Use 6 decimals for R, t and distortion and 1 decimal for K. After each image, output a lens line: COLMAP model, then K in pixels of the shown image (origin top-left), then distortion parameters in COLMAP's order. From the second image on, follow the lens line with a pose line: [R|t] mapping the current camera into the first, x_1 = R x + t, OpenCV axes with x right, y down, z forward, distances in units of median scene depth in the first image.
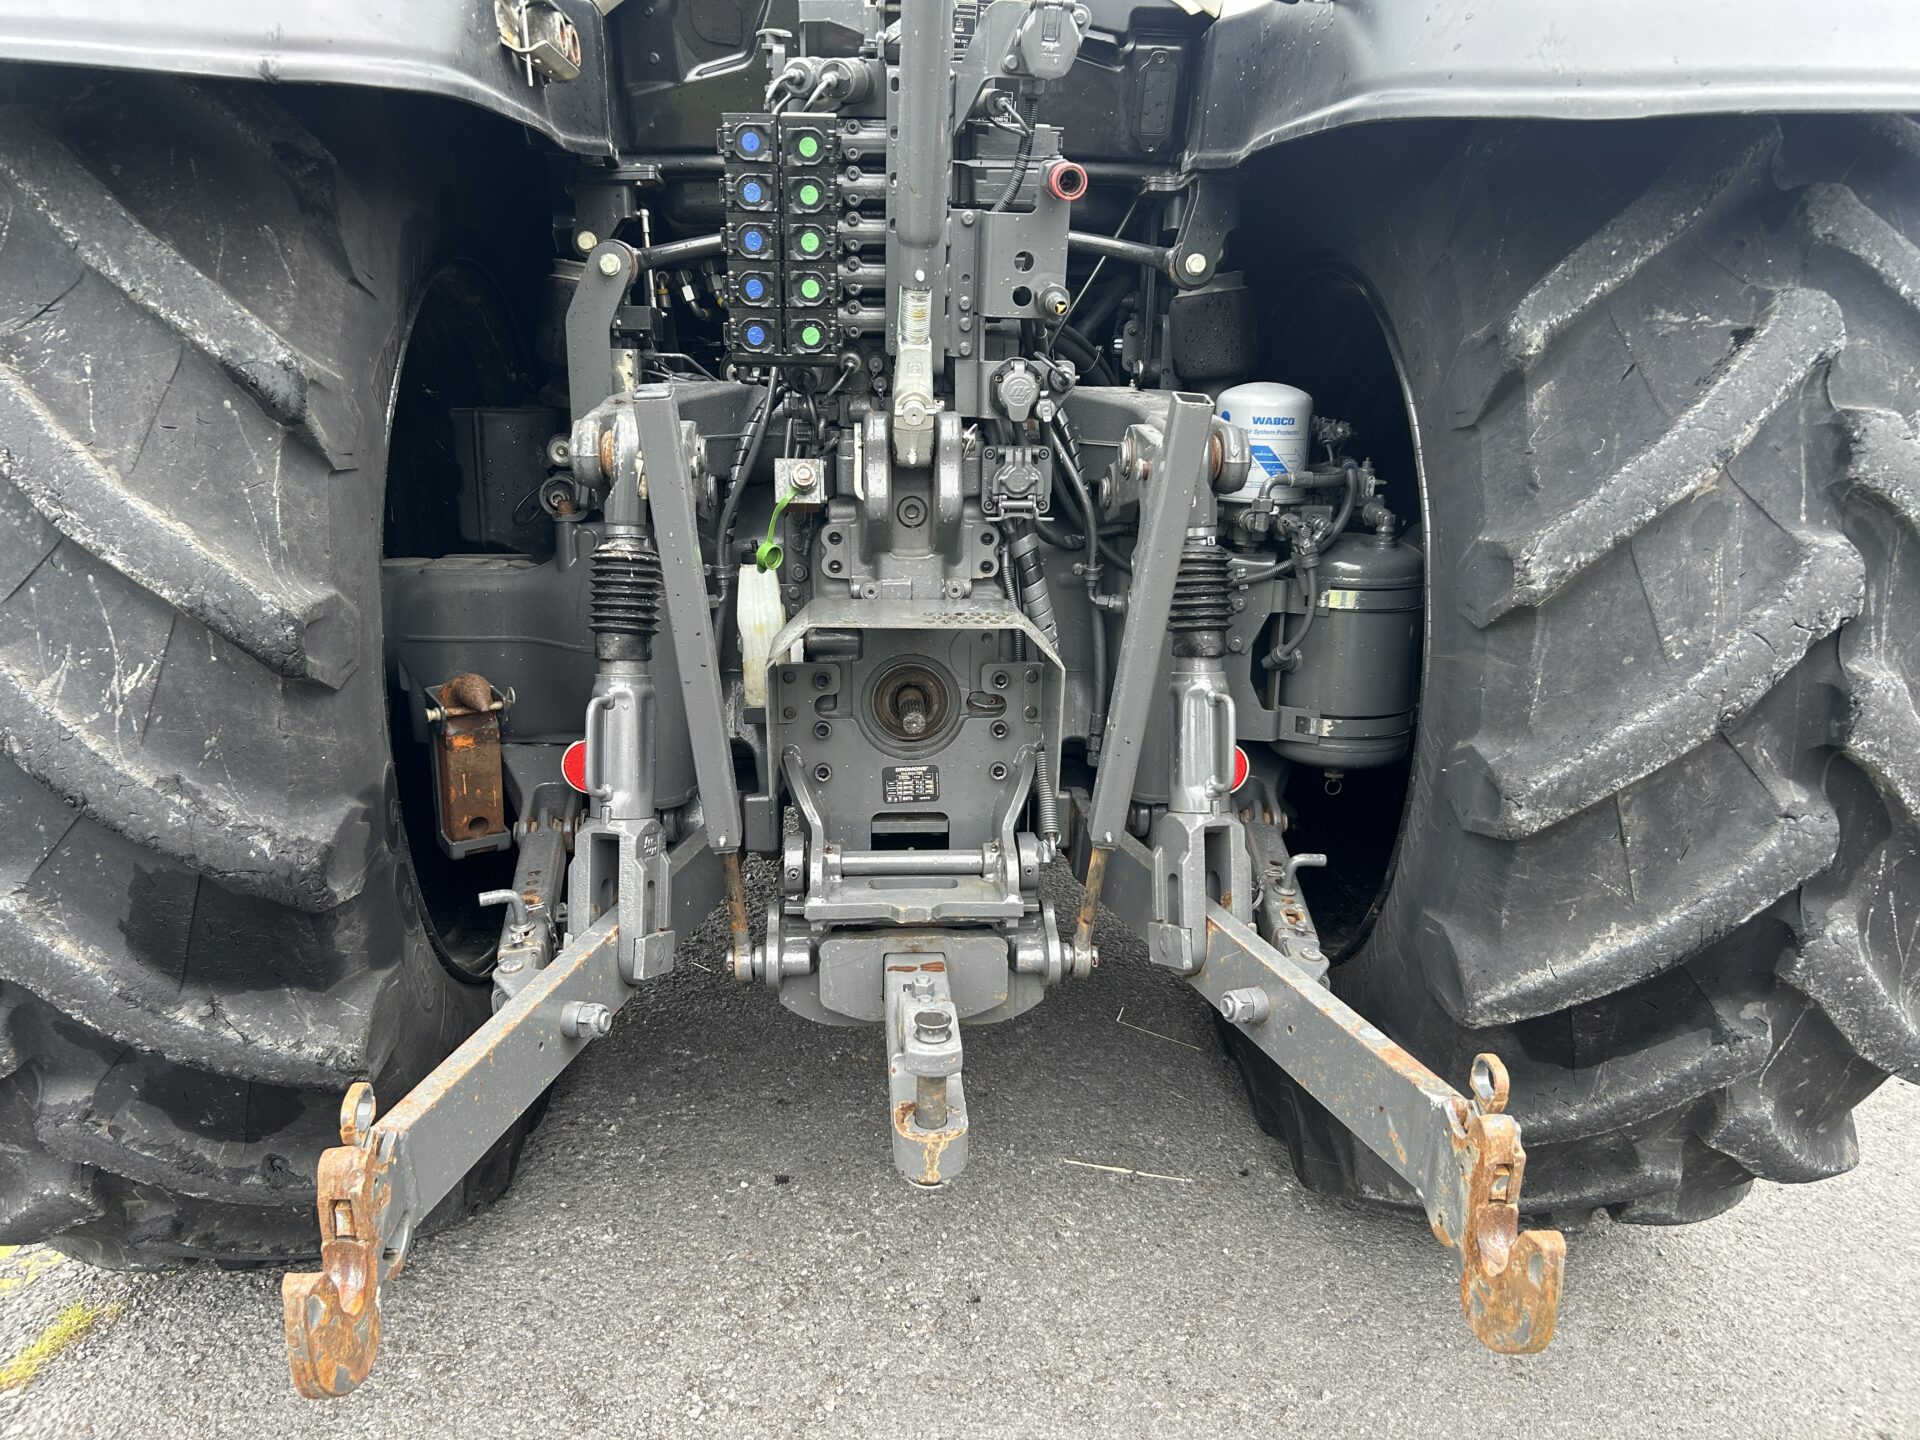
lens RADIAL K [[1461.3, 0, 950.6], [0, 1461.3, 722.2], [0, 0, 1]] dist [0.067940, -0.094267]
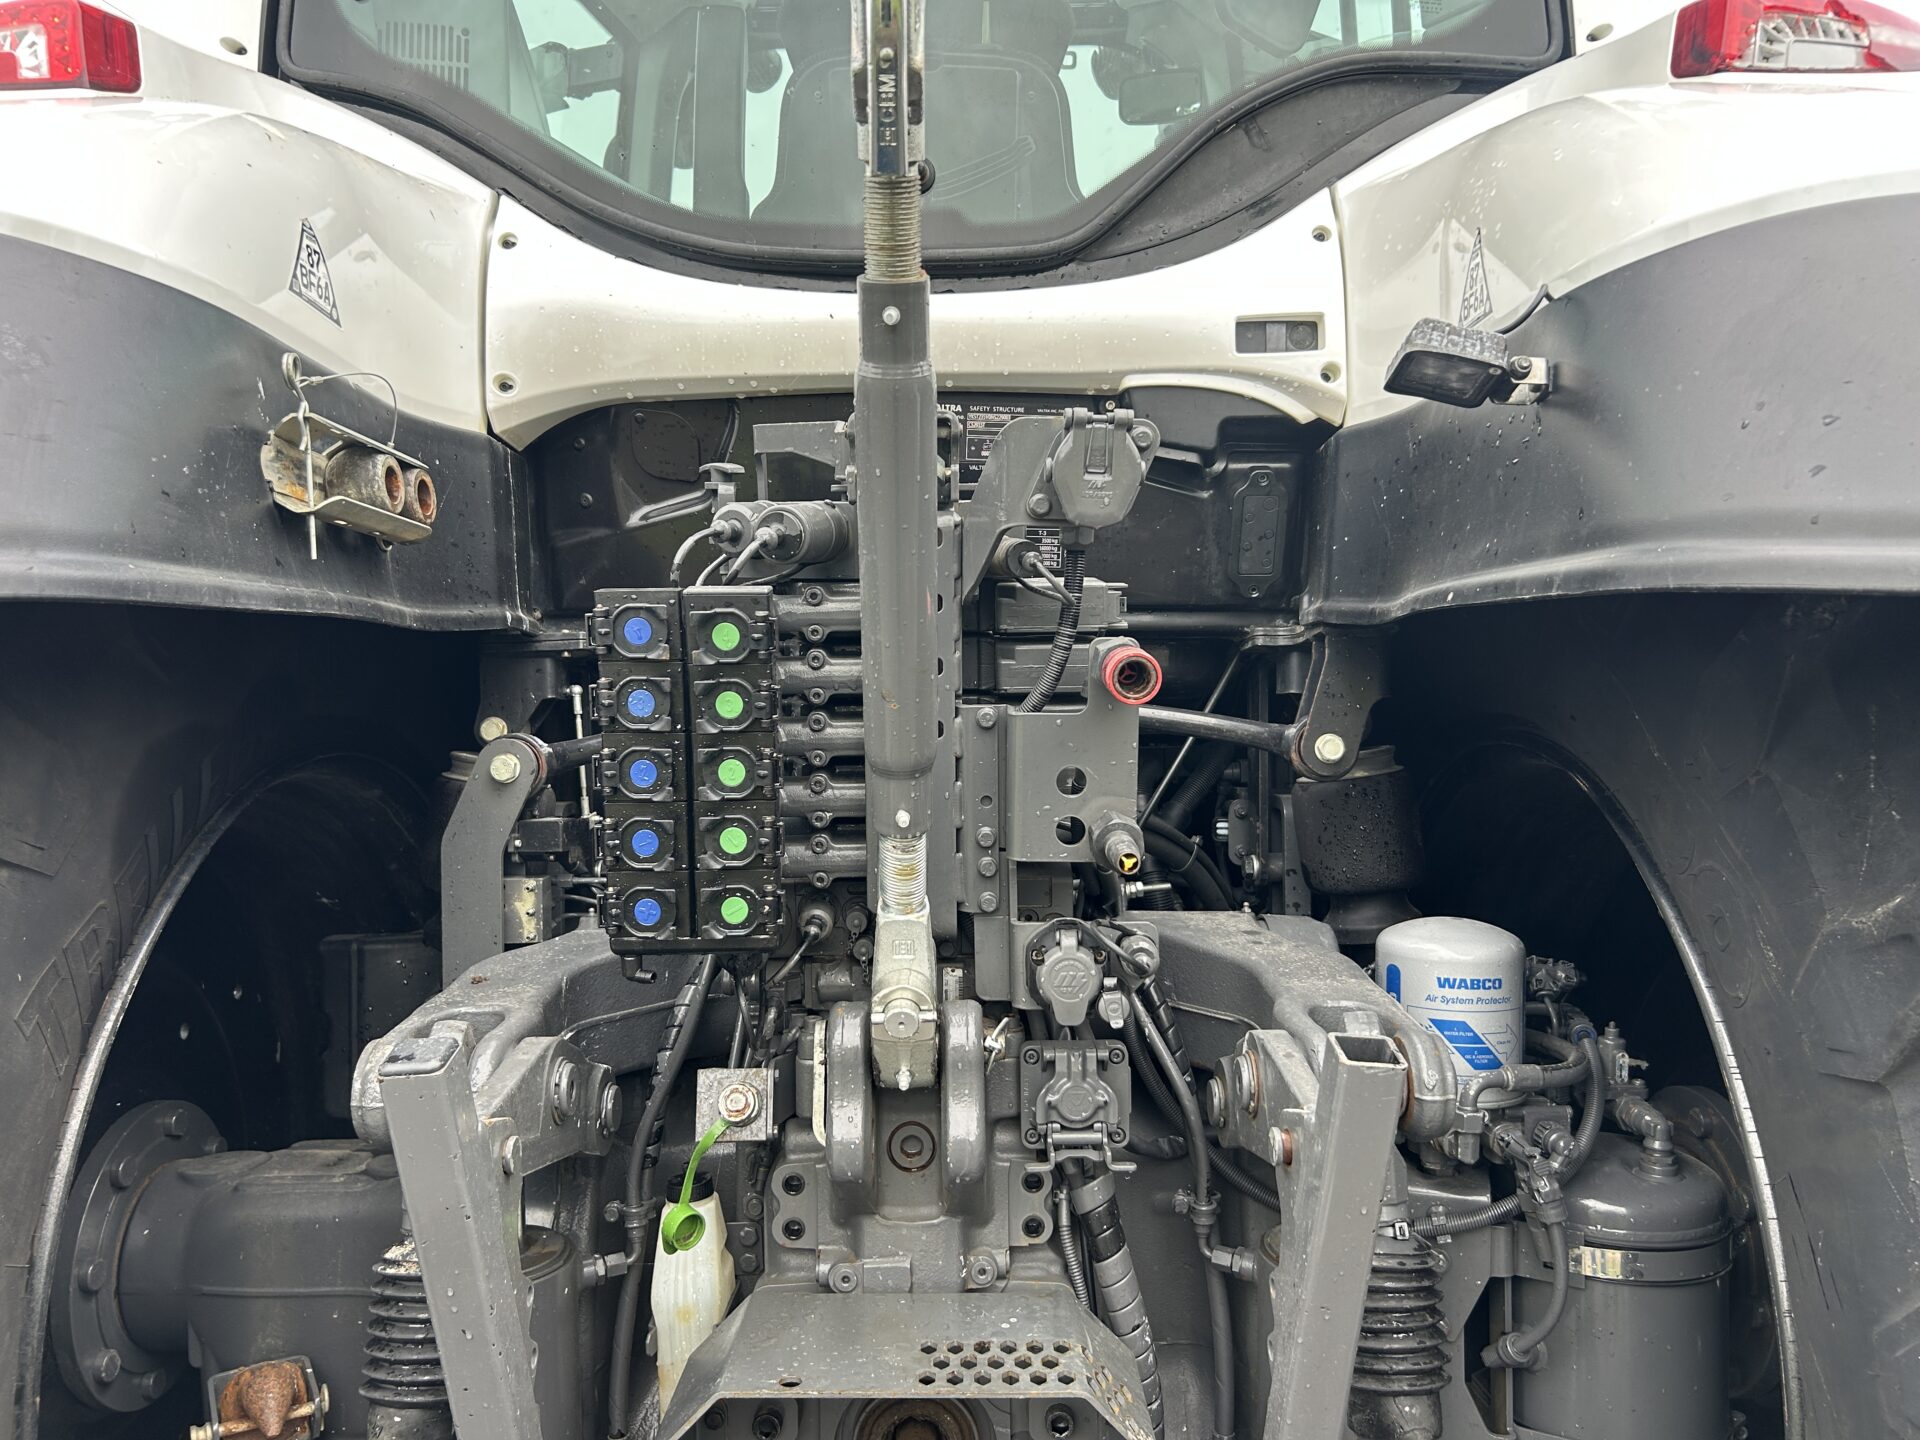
lens RADIAL K [[1461.3, 0, 950.6], [0, 1461.3, 722.2], [0, 0, 1]] dist [0.067940, -0.094267]
pose [[0.997349, -0.020036, -0.069961, 0.040569], [0.002407, 0.969909, -0.243455, -0.174213], [0.072733, 0.242641, 0.967386, 0.349848]]
